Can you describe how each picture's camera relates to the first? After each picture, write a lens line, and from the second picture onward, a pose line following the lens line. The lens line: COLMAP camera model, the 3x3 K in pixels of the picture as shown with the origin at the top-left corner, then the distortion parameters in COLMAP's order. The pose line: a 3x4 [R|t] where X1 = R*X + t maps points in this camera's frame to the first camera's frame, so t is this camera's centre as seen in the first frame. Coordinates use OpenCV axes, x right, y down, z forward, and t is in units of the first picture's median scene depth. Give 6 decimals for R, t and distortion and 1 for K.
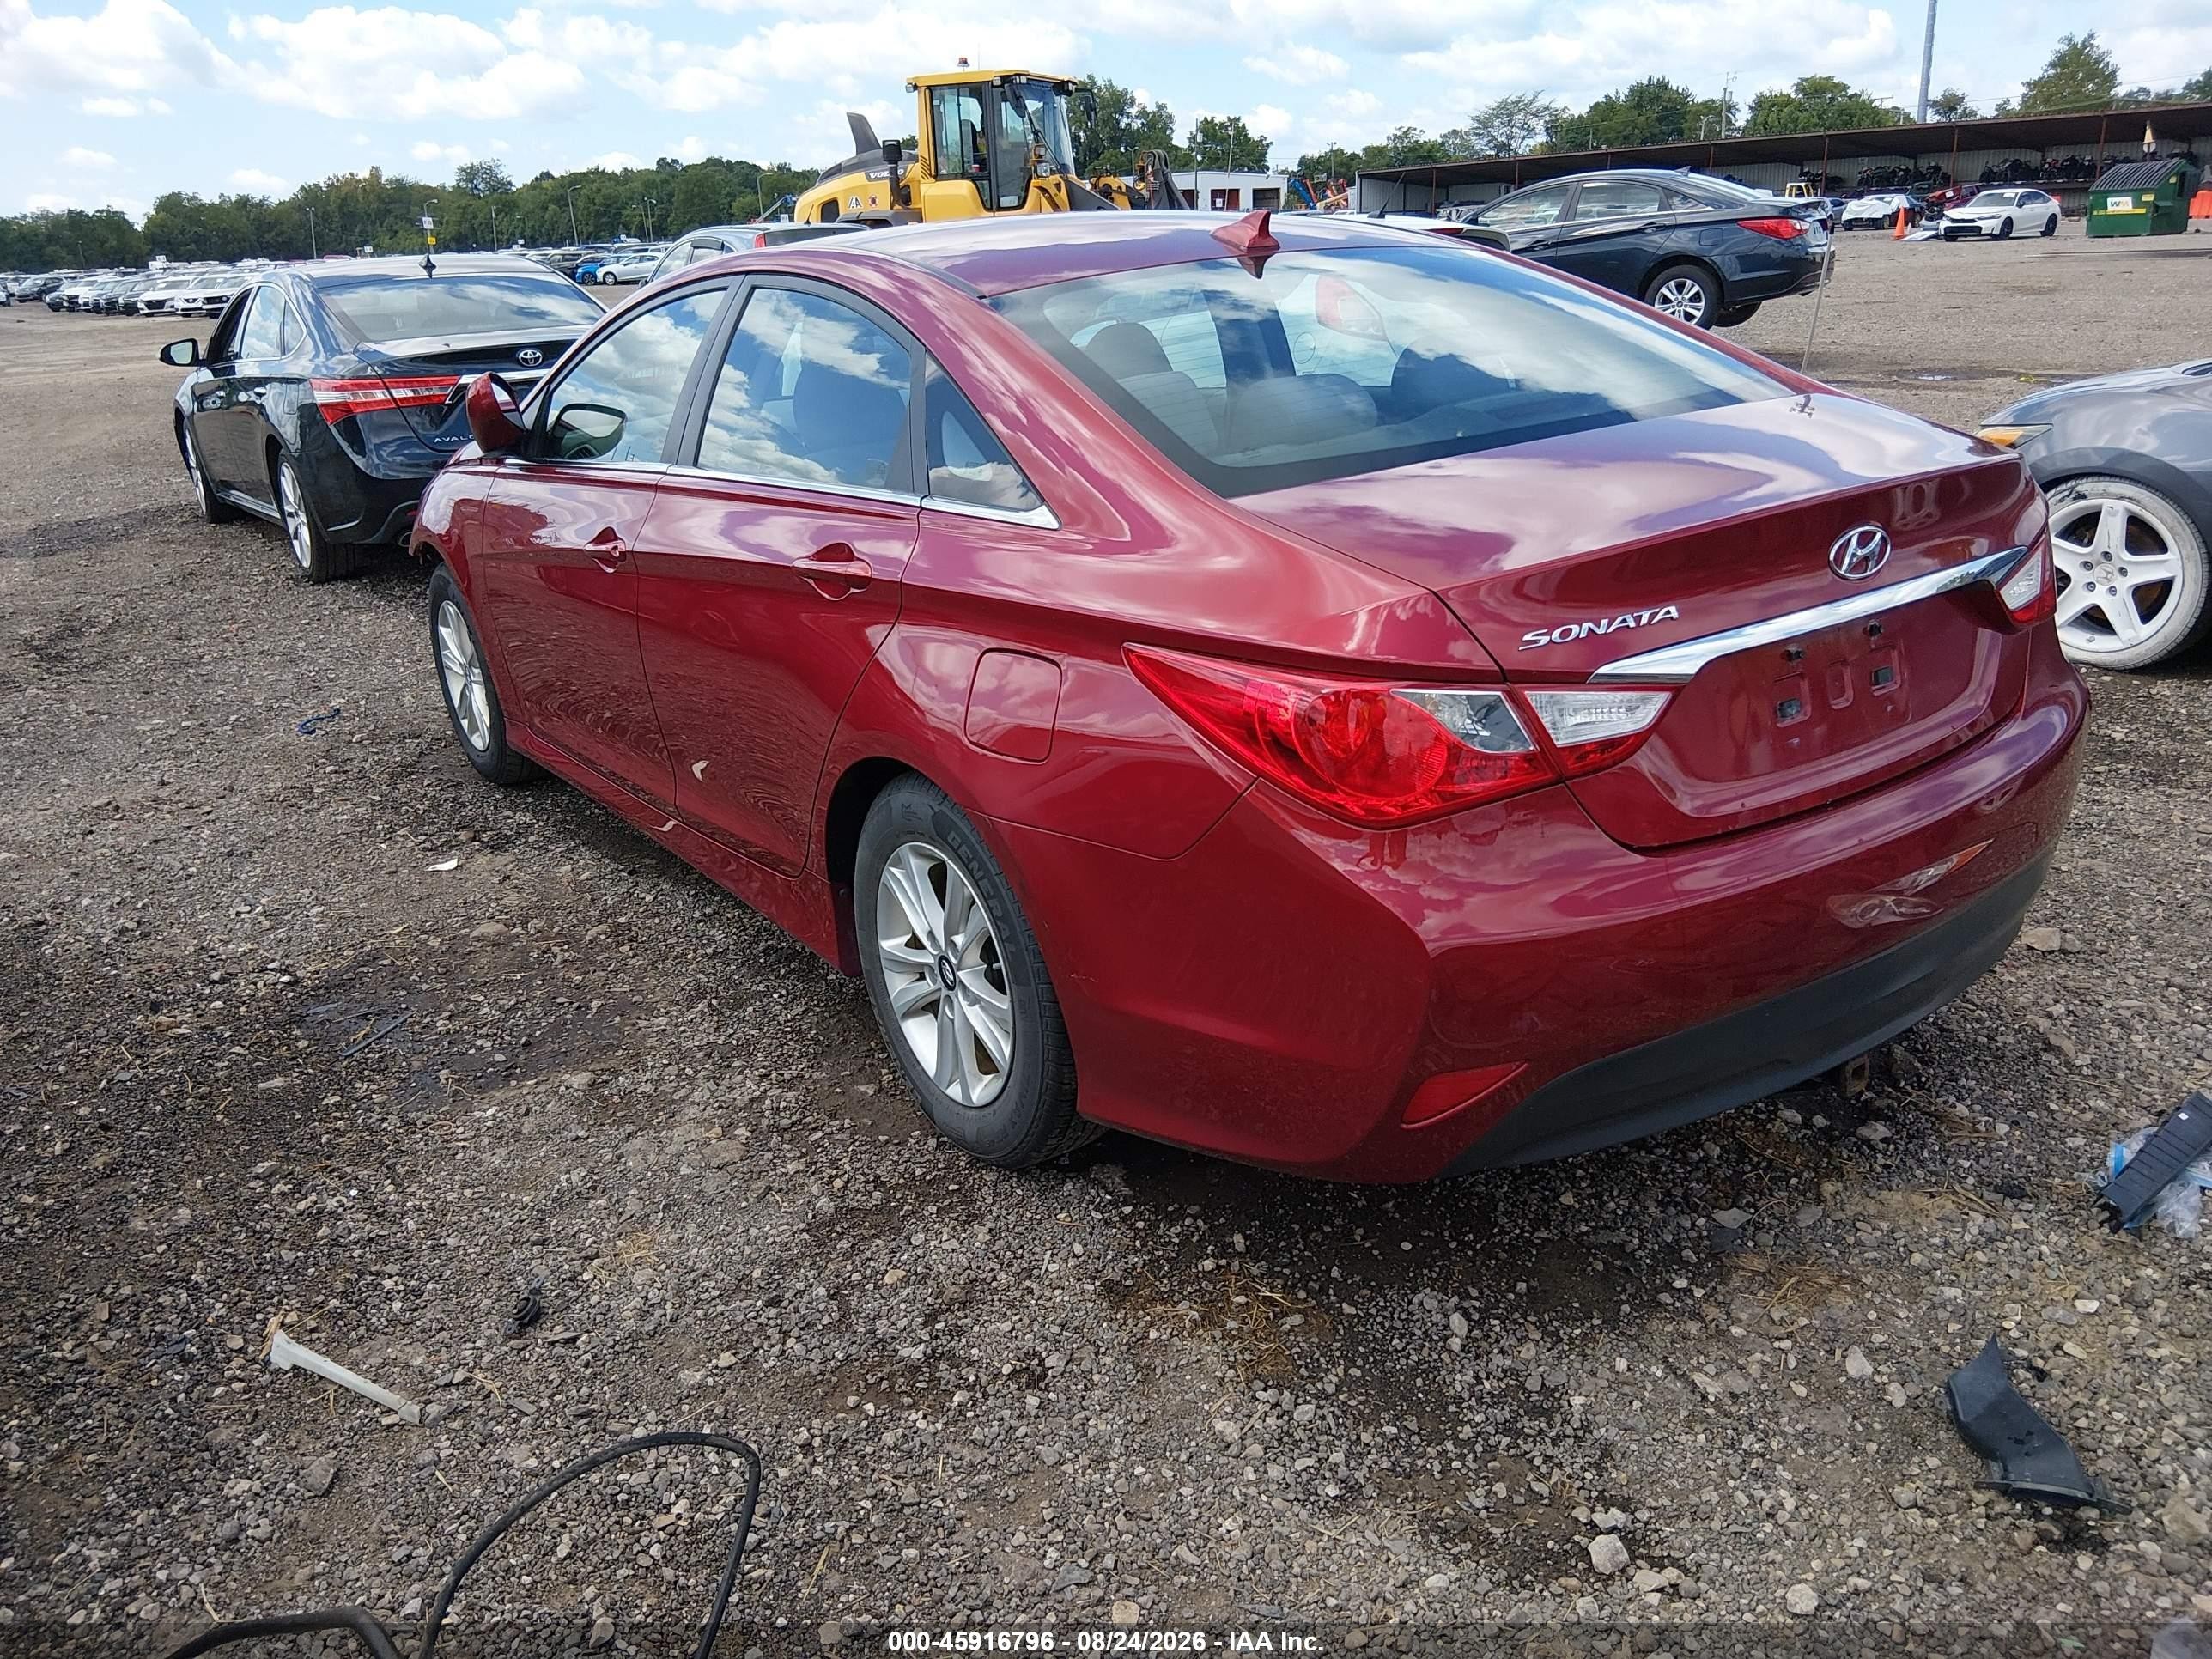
lens RADIAL K [[1682.8, 0, 1126.5], [0, 1682.8, 835.5], [0, 0, 1]] dist [0.054474, -0.097047]
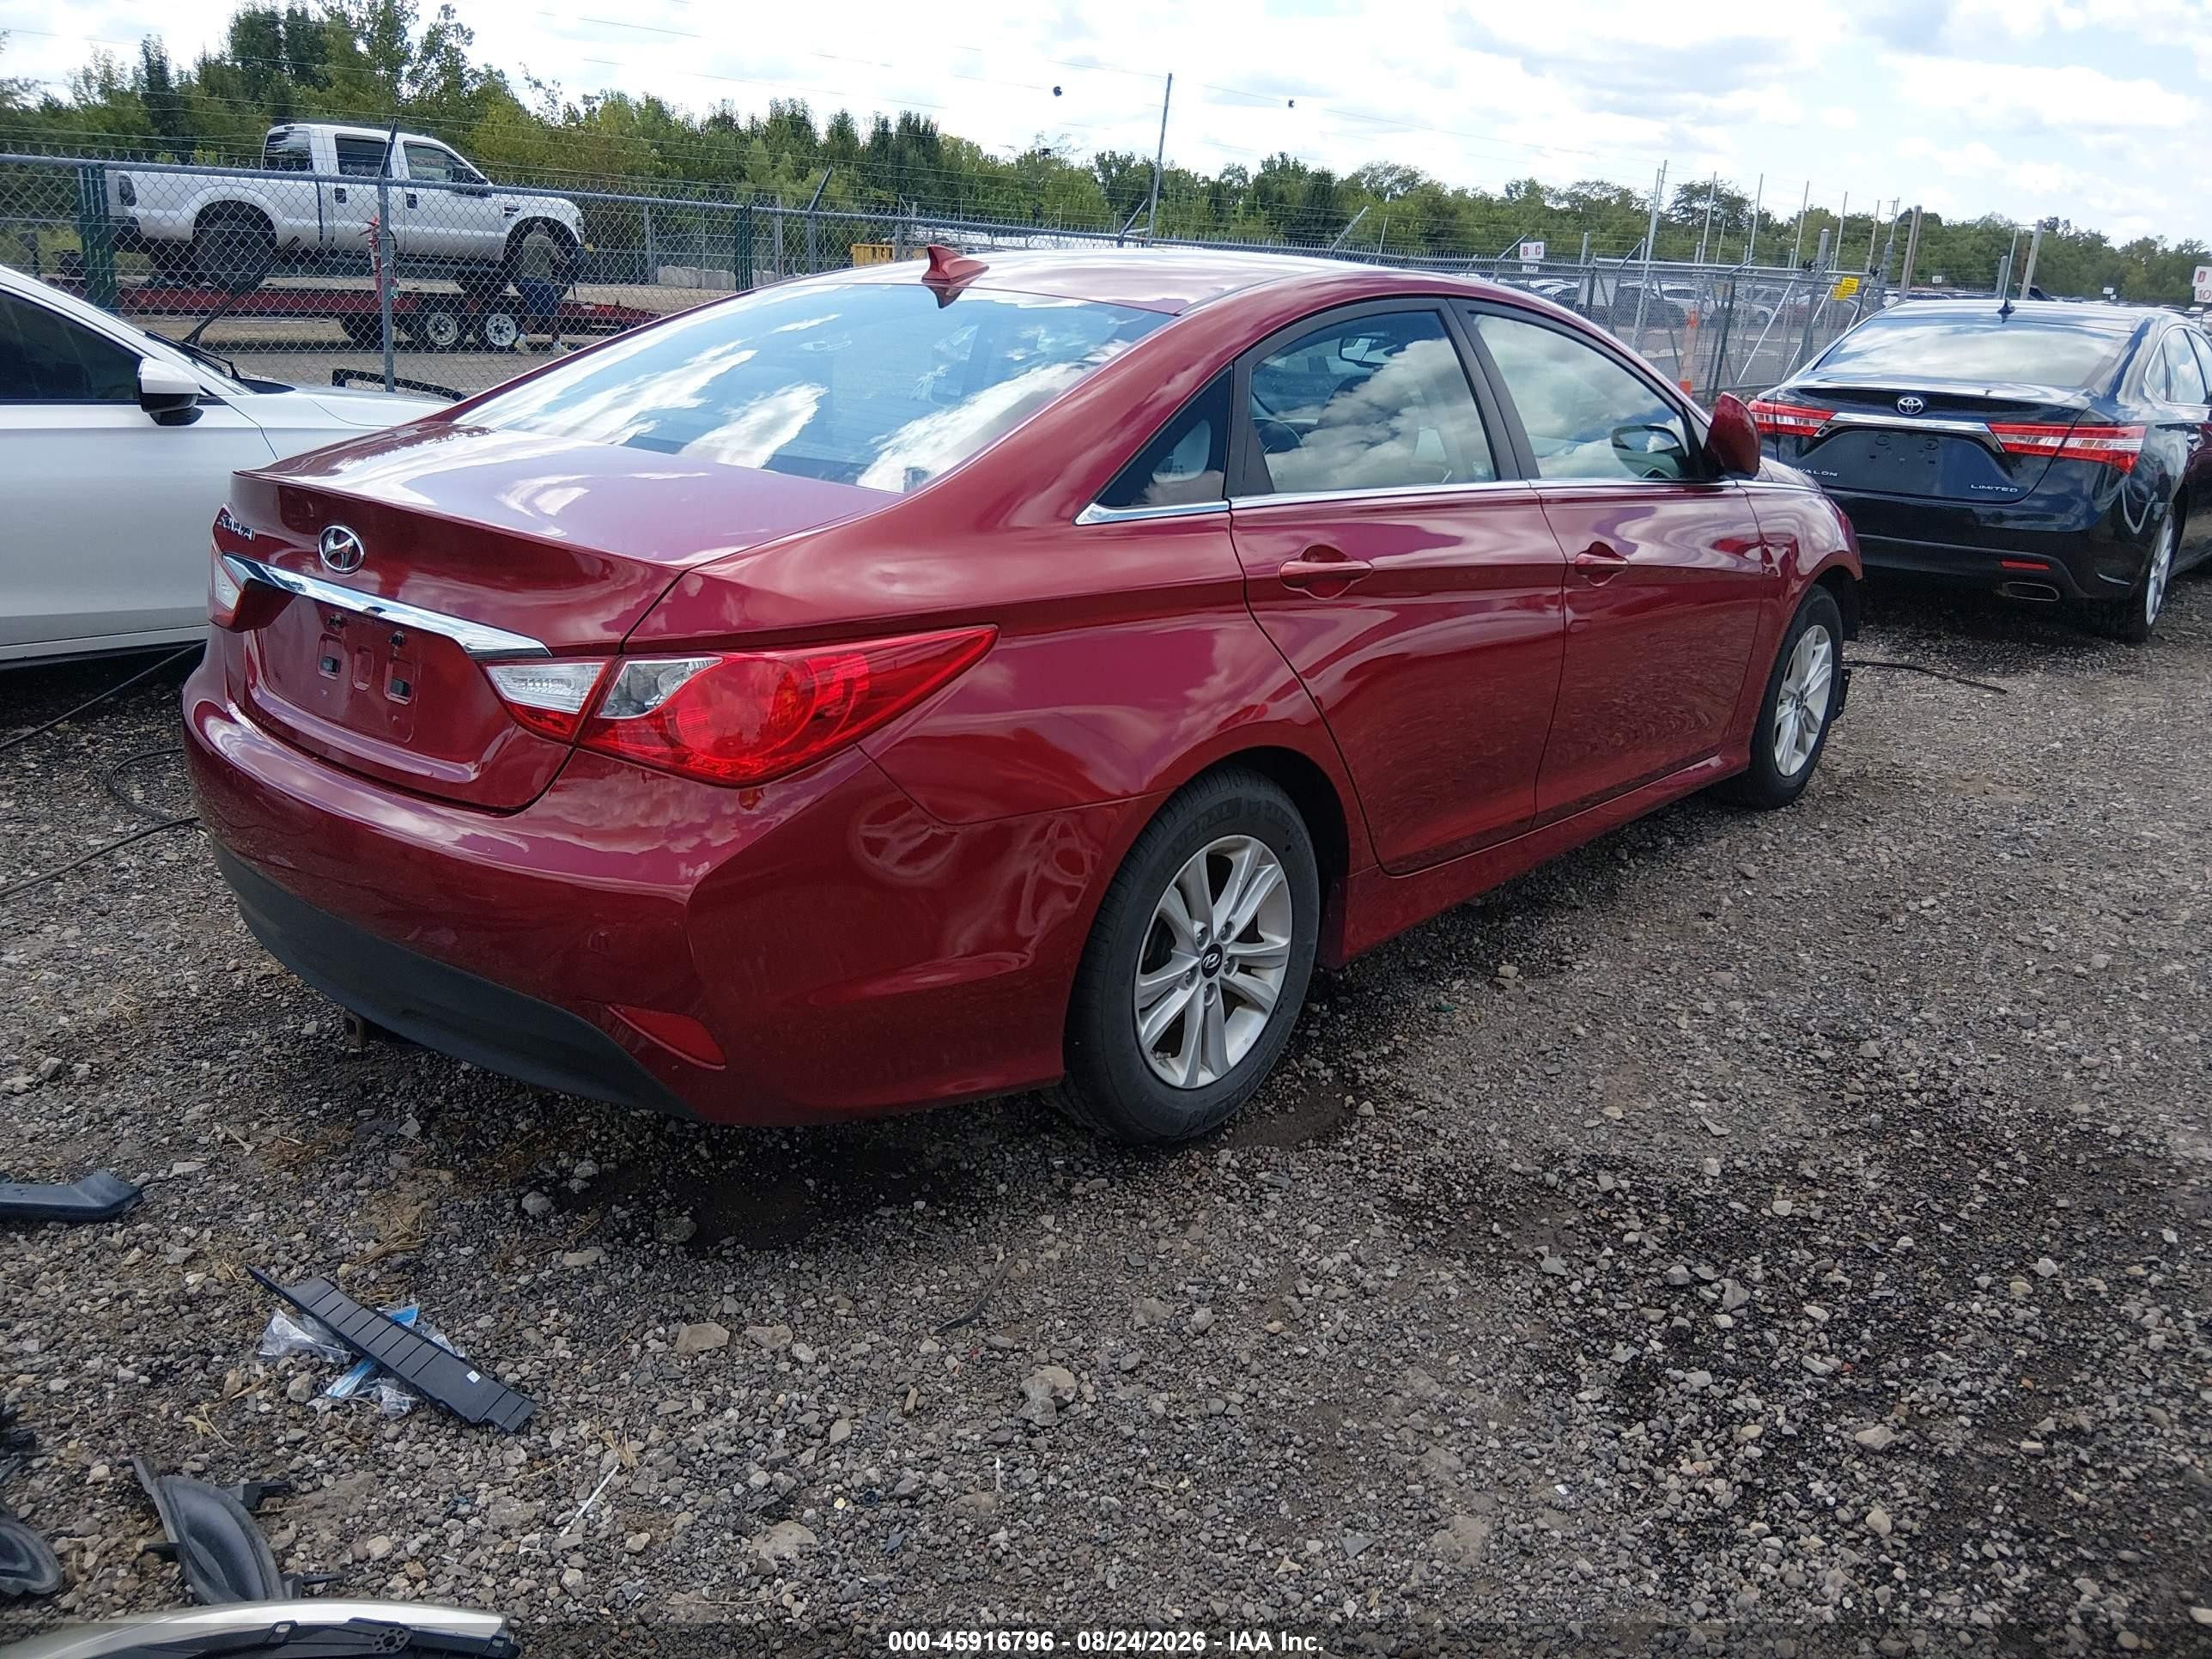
lens RADIAL K [[1682.8, 0, 1108.7], [0, 1682.8, 822.5], [0, 0, 1]] dist [0.054474, -0.097047]
pose [[0.253377, 0.361259, -0.897381, 1.638191], [-0.382695, 0.889408, 0.249995, -0.480851], [0.888451, 0.280080, 0.363608, 1.096128]]
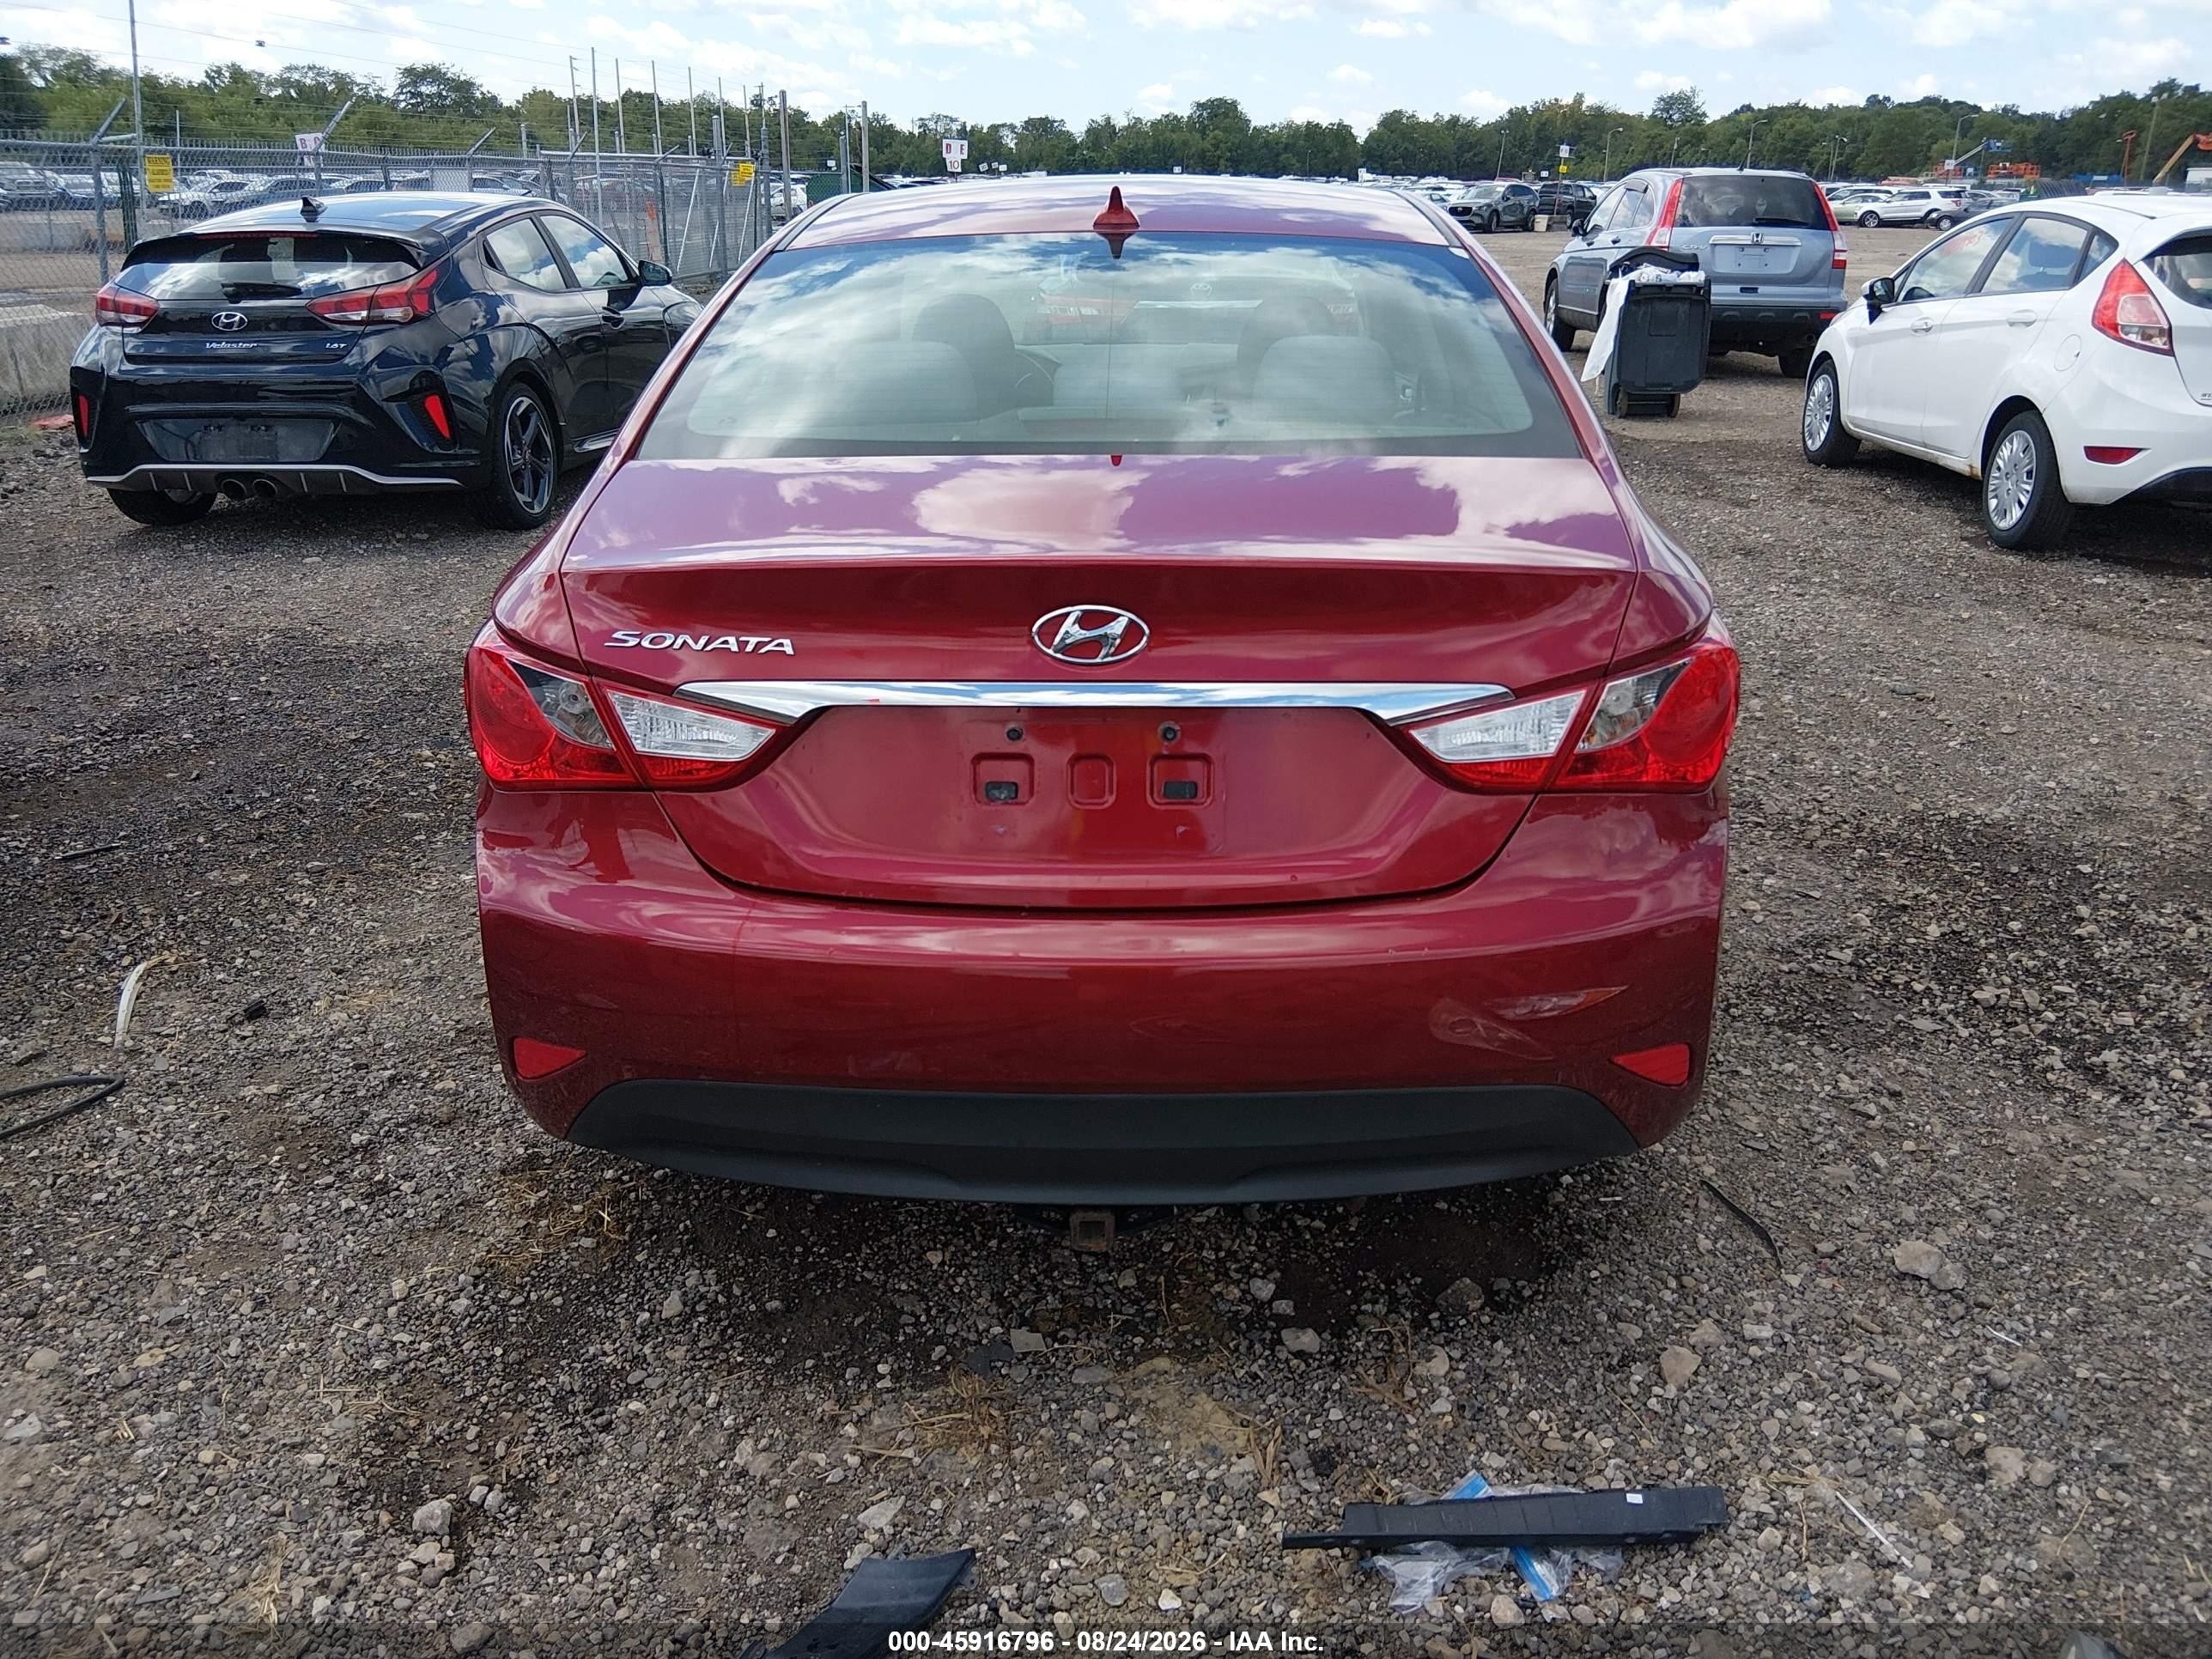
lens RADIAL K [[1682.8, 0, 1117.7], [0, 1682.8, 813.5], [0, 0, 1]] dist [0.054474, -0.097047]
pose [[0.804785, 0.257751, -0.534682, 0.932329], [-0.245227, 0.964706, 0.095943, -0.165984], [0.540541, 0.053905, 0.839589, 0.297371]]
